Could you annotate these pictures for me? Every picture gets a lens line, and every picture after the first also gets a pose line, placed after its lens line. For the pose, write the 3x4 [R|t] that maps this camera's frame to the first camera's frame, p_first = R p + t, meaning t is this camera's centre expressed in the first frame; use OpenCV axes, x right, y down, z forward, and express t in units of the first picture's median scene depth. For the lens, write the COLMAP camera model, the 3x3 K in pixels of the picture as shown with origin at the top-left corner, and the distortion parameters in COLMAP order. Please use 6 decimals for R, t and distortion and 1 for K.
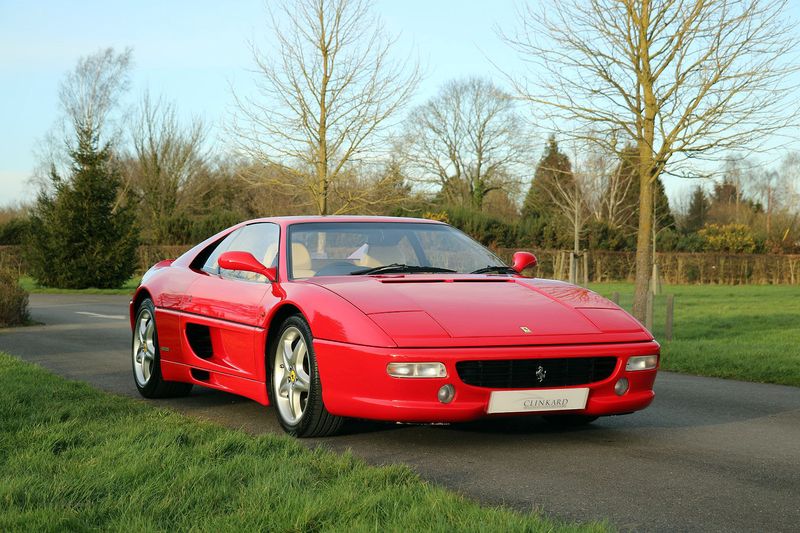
lens RADIAL K [[1540.4, 0, 403.9], [0, 1540.4, 269.1], [0, 0, 1]] dist [0.148291, 0.000000]
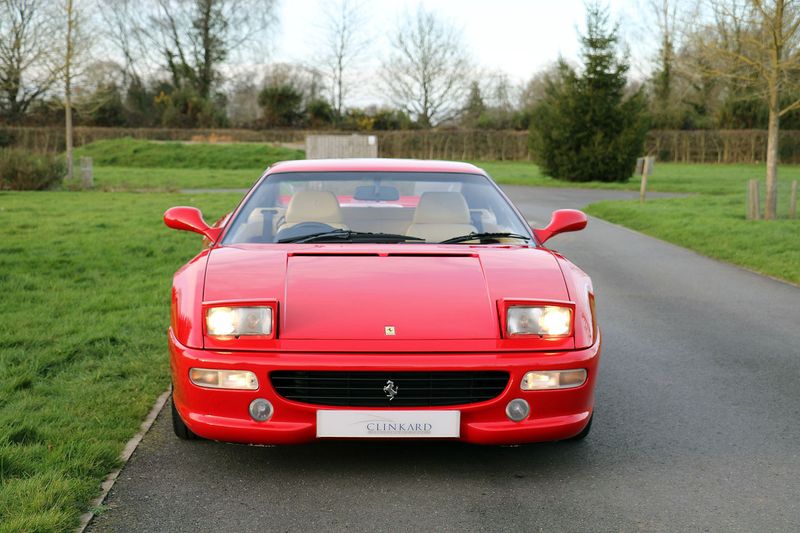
lens RADIAL K [[1617.5, 0, 400.0], [0, 1617.5, 267.2], [0, 0, 1]] dist [0.133956, 0.000000]
pose [[0.922014, 0.038112, -0.385277, 0.398744], [-0.009264, 0.997030, 0.076457, -0.055464], [0.387047, -0.066925, 0.919628, 0.251384]]
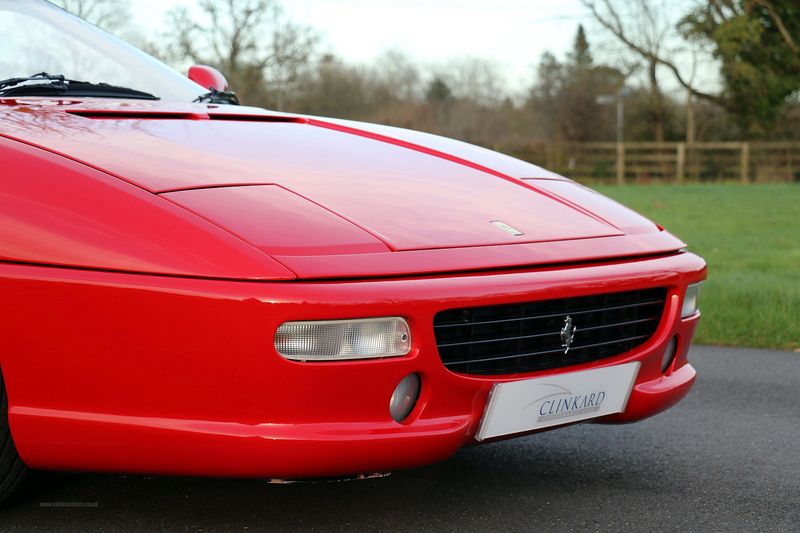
lens RADIAL K [[2040.7, 0, 400.3], [0, 2040.7, 267.6], [0, 0, 1]] dist [0.186409, 0.000000]
pose [[0.877223, -0.025419, 0.479410, -0.207264], [-0.002023, 0.998393, 0.056638, 0.019066], [-0.480079, -0.050654, 0.875762, 0.537361]]
